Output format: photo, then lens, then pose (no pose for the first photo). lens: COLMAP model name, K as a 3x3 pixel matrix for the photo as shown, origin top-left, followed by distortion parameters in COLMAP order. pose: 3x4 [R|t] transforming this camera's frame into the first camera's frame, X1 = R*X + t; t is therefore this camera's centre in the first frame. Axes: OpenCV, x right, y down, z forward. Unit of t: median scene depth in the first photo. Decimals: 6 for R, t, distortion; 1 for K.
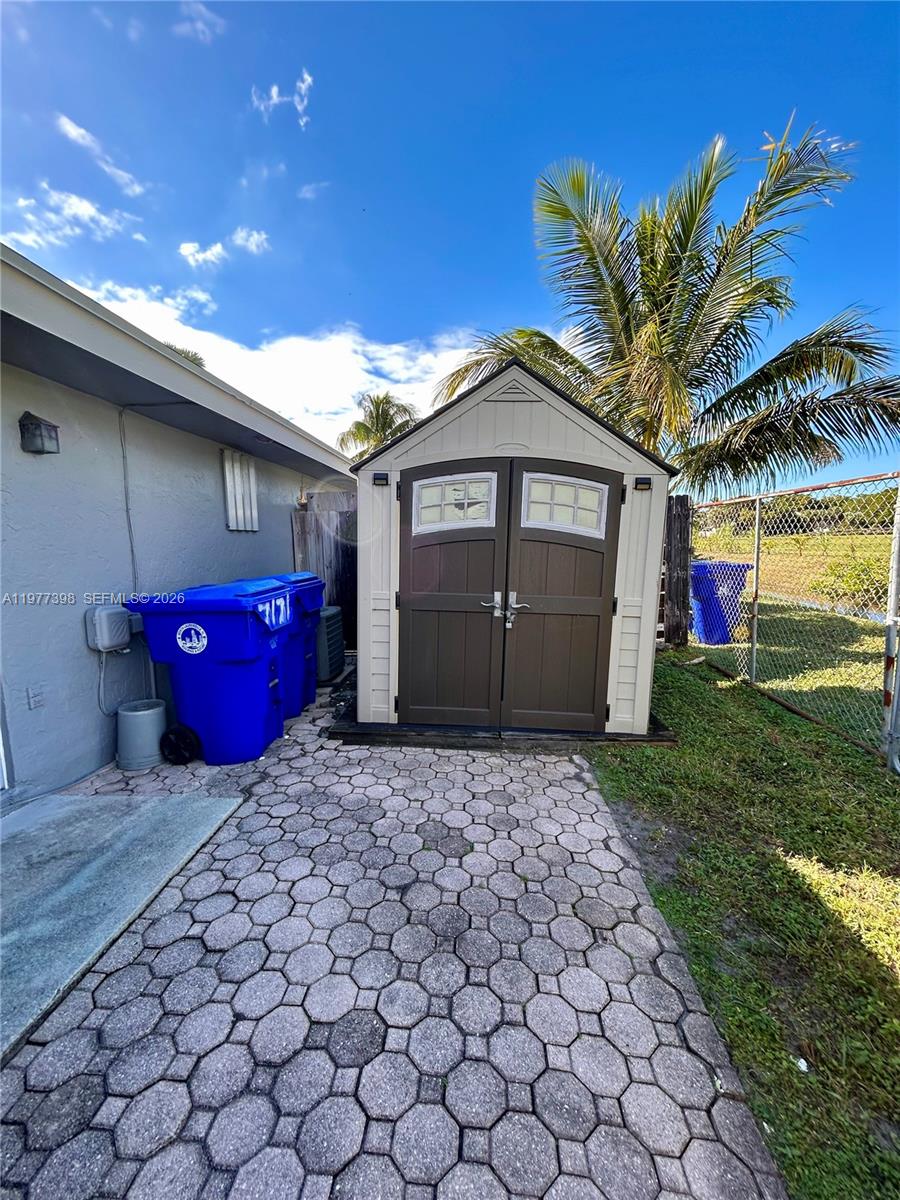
lens RADIAL K [[487.4, 0, 452.0], [0, 487.4, 602.0], [0, 0, 1]] dist [-0.002064, 0.001353]
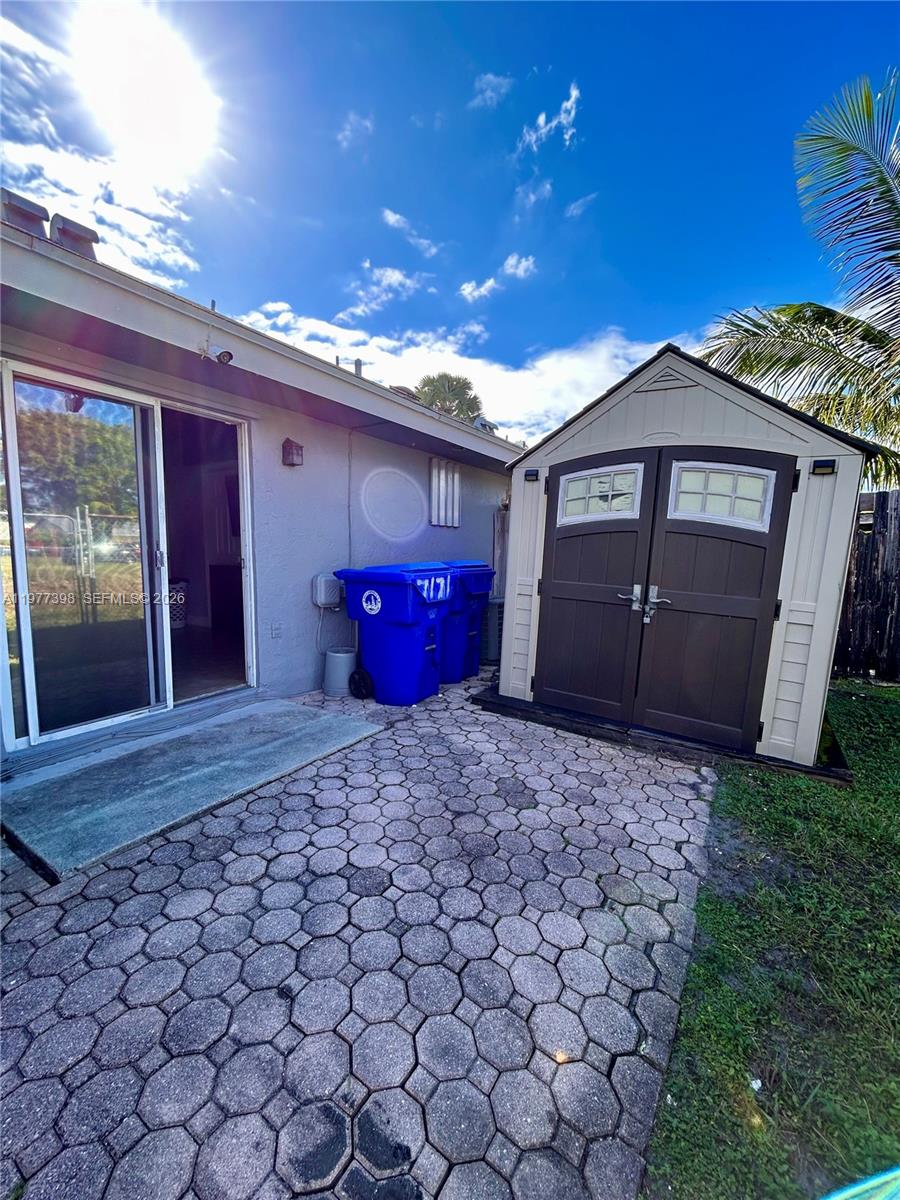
lens RADIAL K [[487.4, 0, 449.7], [0, 487.4, 602.0], [0, 0, 1]] dist [-0.002064, 0.001353]
pose [[0.875190, 0.081067, -0.476938, 0.258071], [-0.088660, 0.996040, 0.006609, 0.044854], [0.475585, 0.036501, 0.878912, -0.045172]]
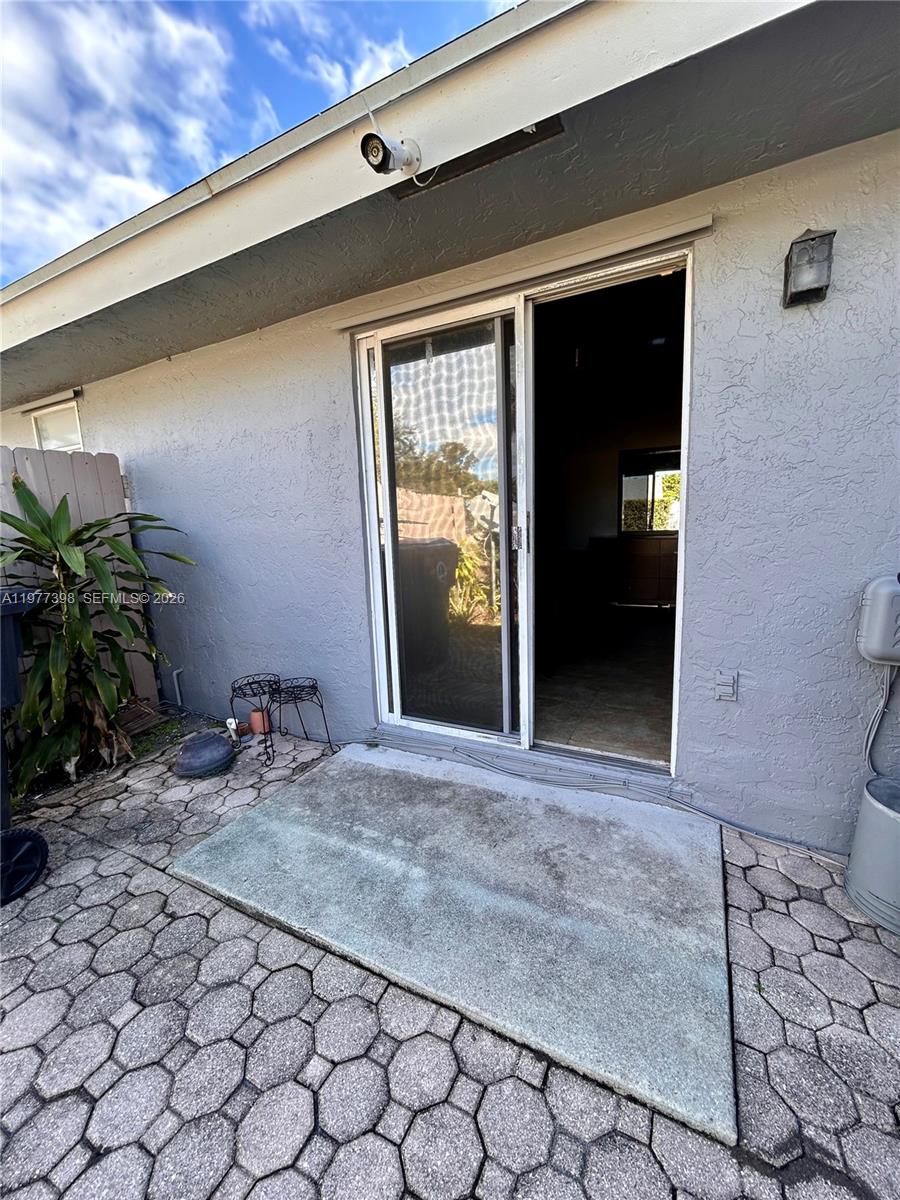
lens RADIAL K [[487.4, 0, 454.4], [0, 487.4, 597.9], [0, 0, 1]] dist [-0.002064, 0.001353]
pose [[-0.400149, 0.174415, -0.899700, -0.074134], [-0.070656, 0.972930, 0.220036, -0.048392], [0.913723, 0.151616, -0.376993, 0.751066]]
